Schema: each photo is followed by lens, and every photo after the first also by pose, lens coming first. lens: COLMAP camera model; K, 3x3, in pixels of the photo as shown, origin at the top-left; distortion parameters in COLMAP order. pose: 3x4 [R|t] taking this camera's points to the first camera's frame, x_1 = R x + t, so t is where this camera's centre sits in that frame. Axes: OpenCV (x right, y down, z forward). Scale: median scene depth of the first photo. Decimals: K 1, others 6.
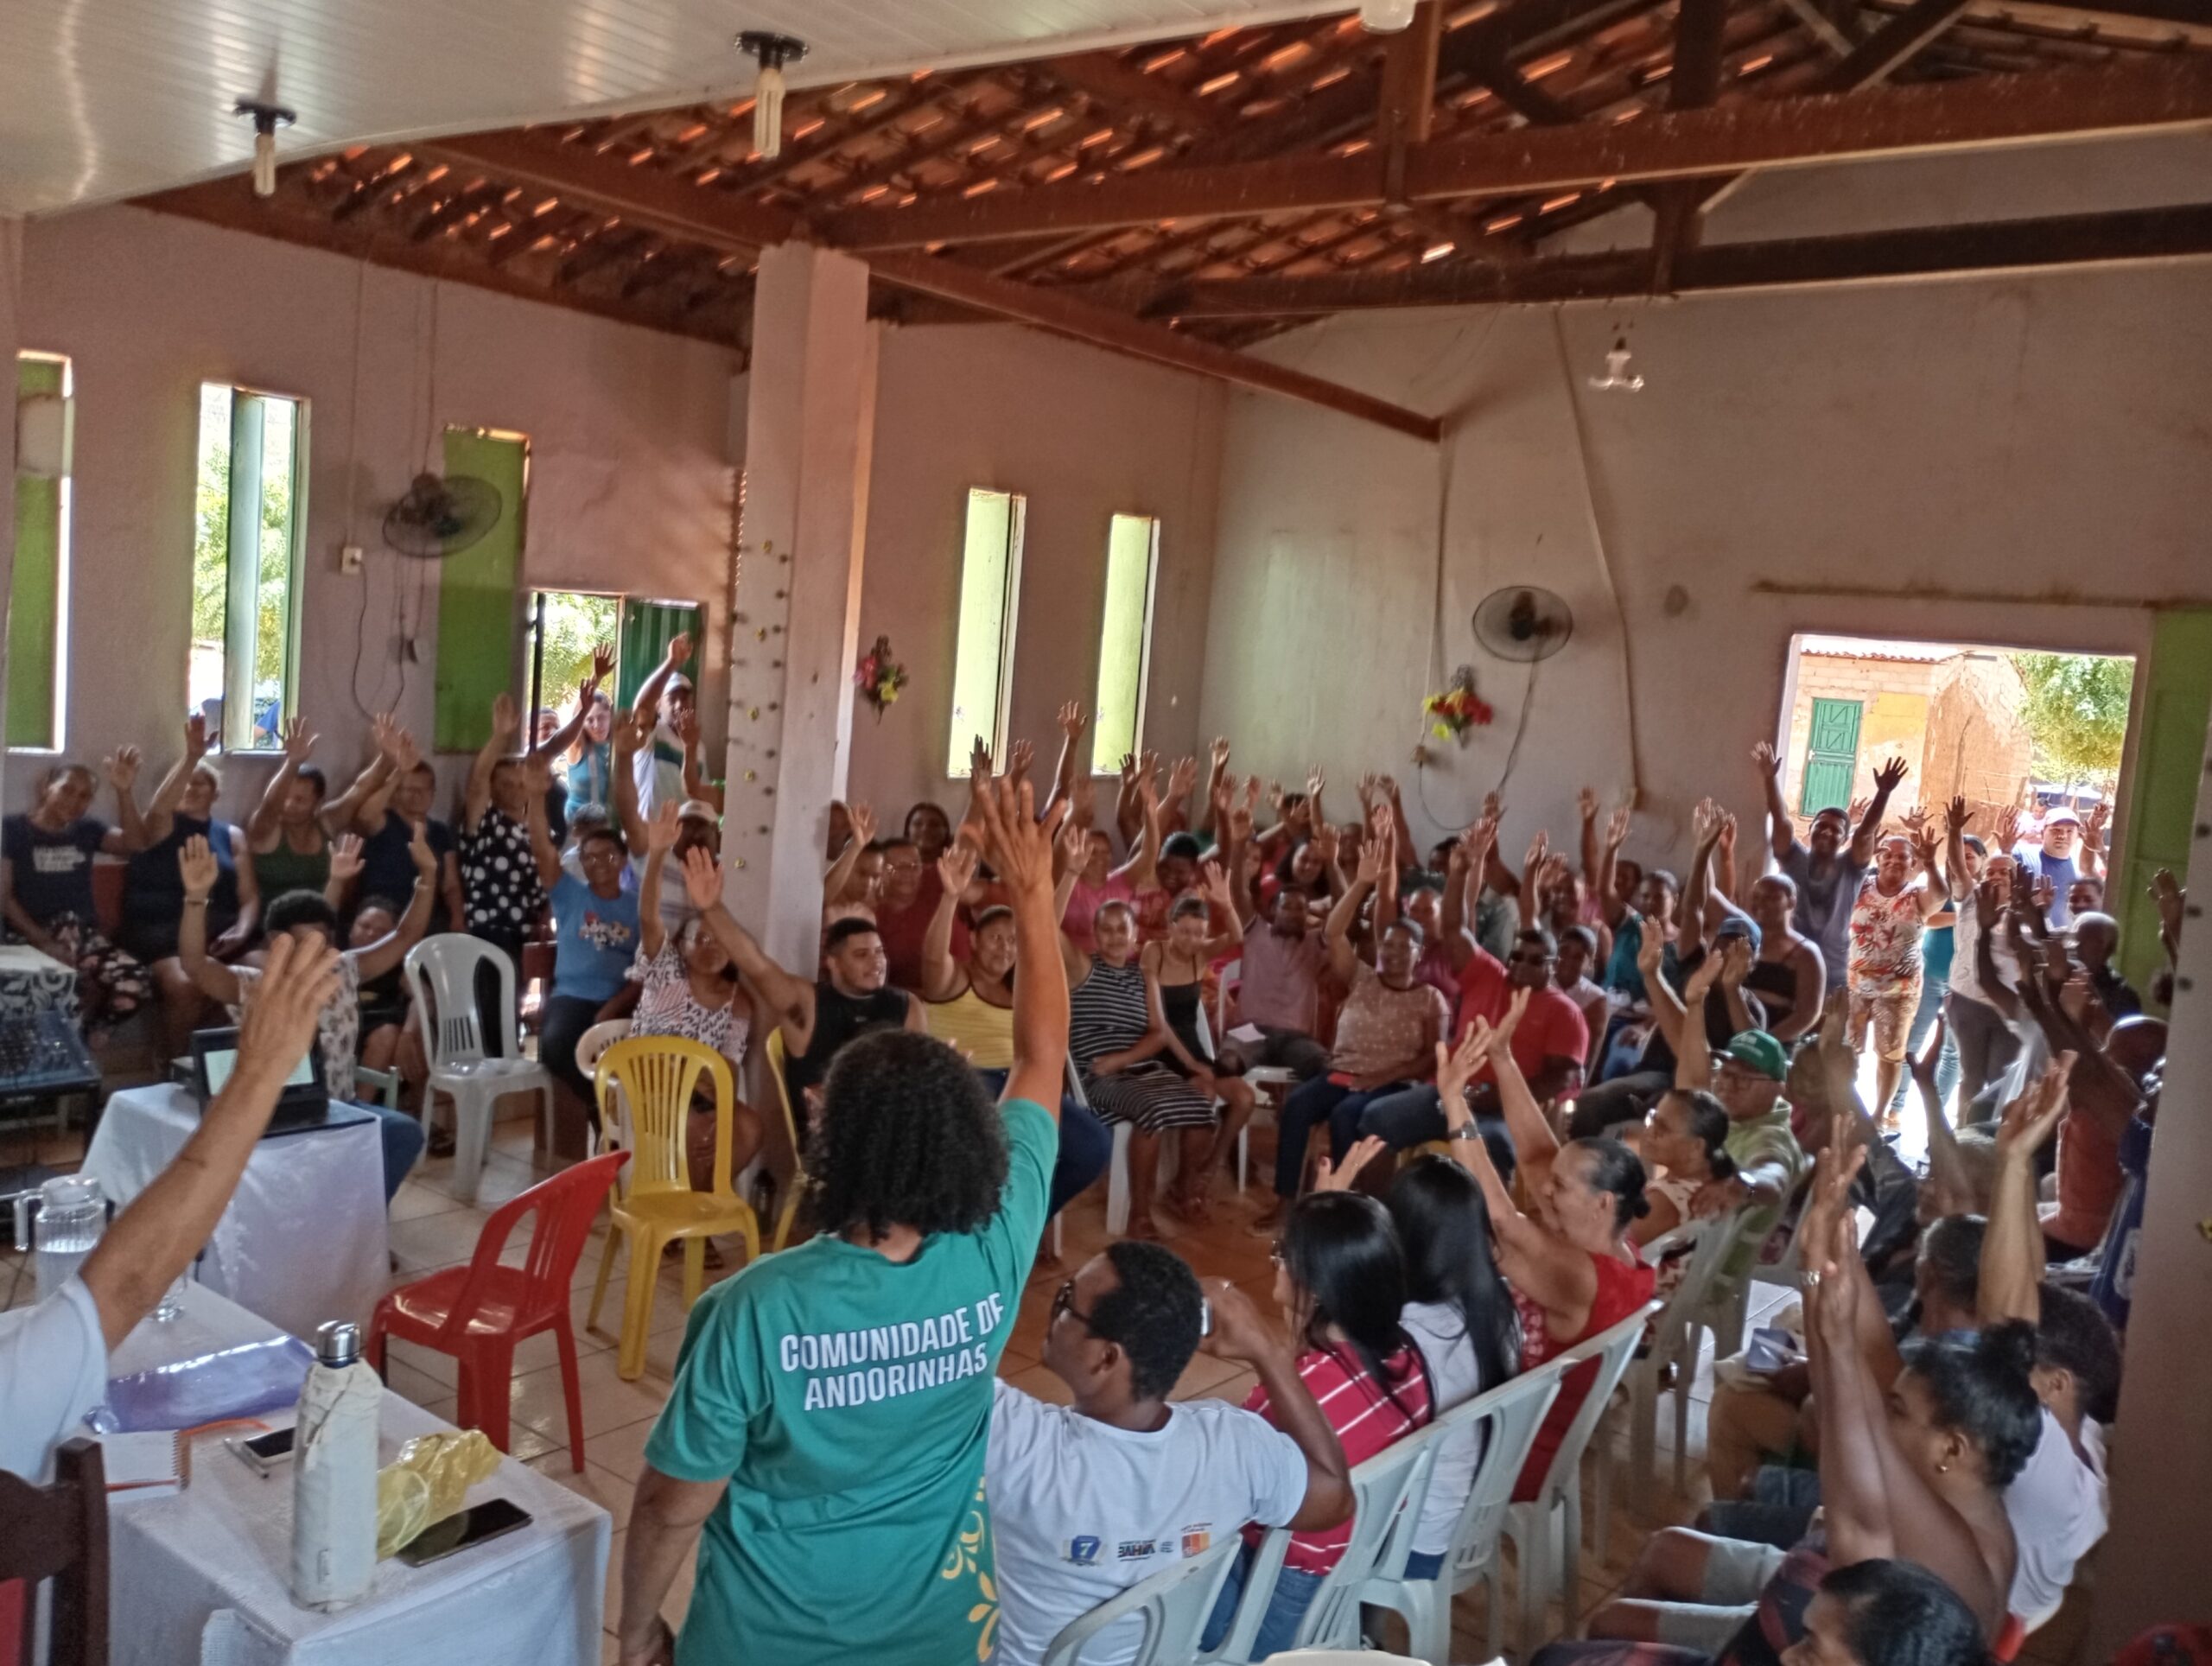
lens RADIAL K [[1860.4, 0, 1118.9], [0, 1860.4, 844.5], [0, 0, 1]] dist [0.063327, -0.064693]
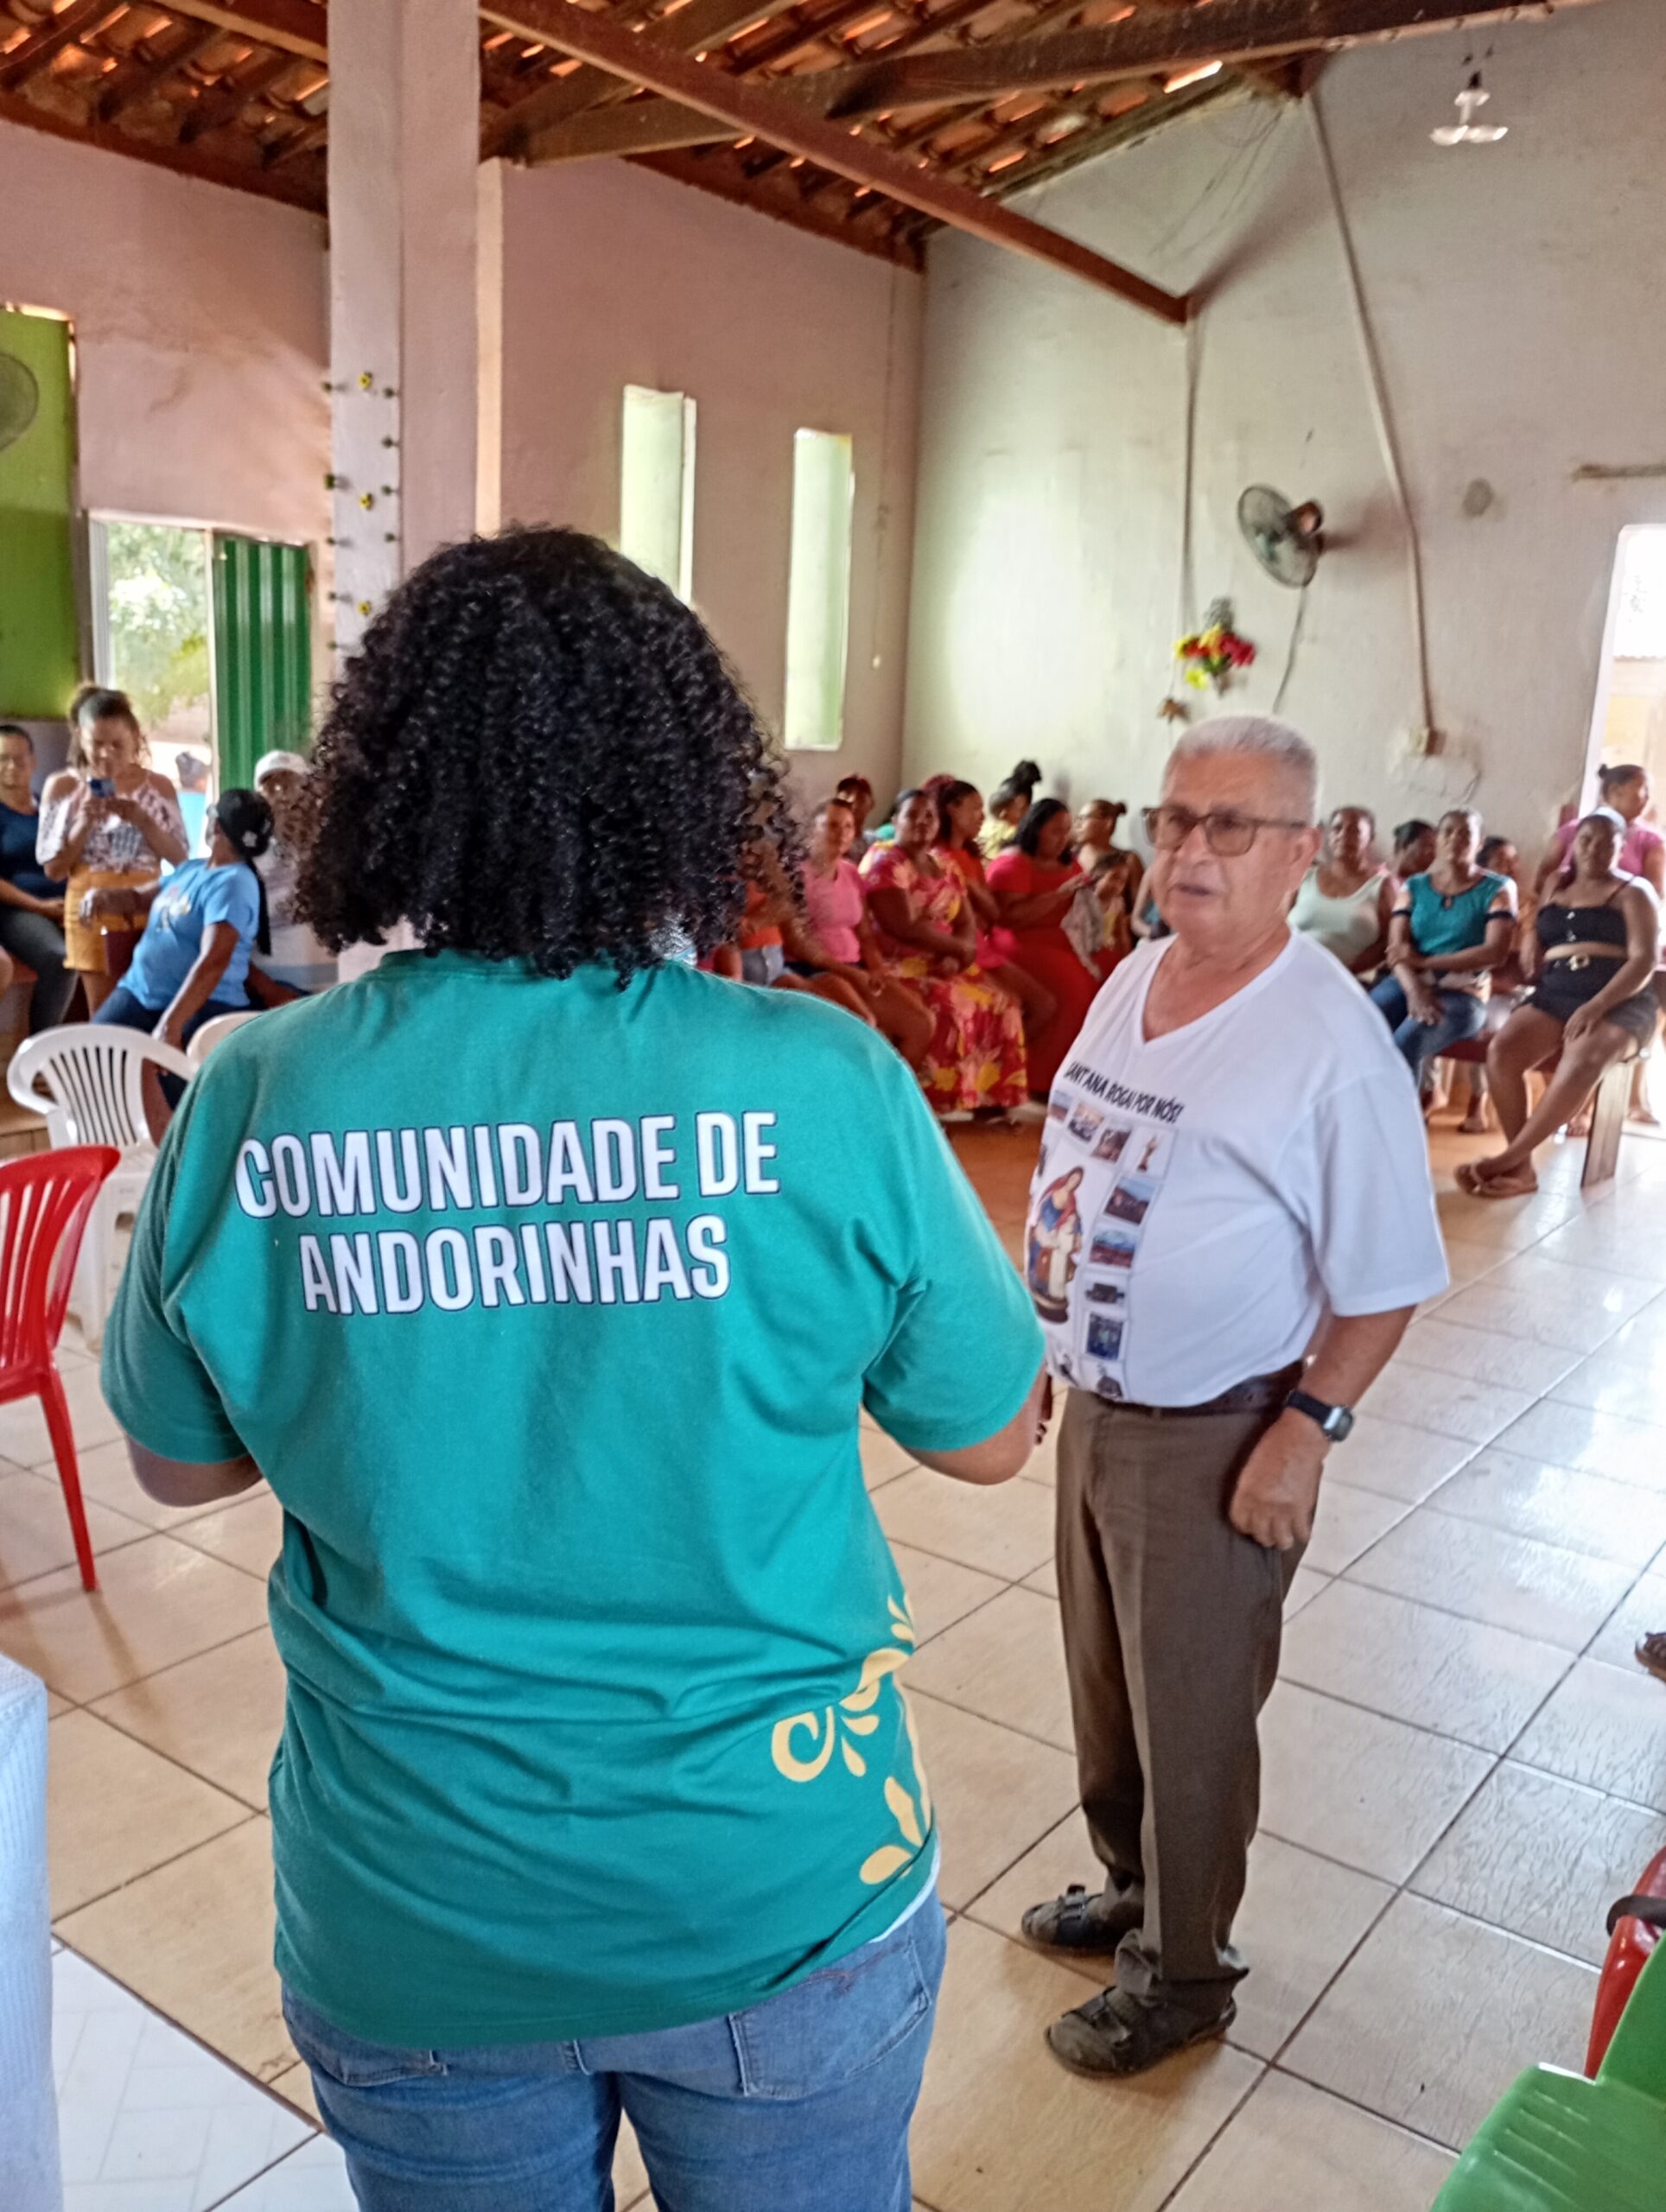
lens RADIAL K [[1860.4, 0, 844.7], [0, 1860.4, 1154.4], [0, 0, 1]] dist [0.063327, -0.064693]
pose [[0.999189, -0.035573, 0.018871, -0.011810], [0.033089, 0.992380, 0.118686, 0.056067], [-0.022949, -0.117966, 0.992752, 0.149578]]
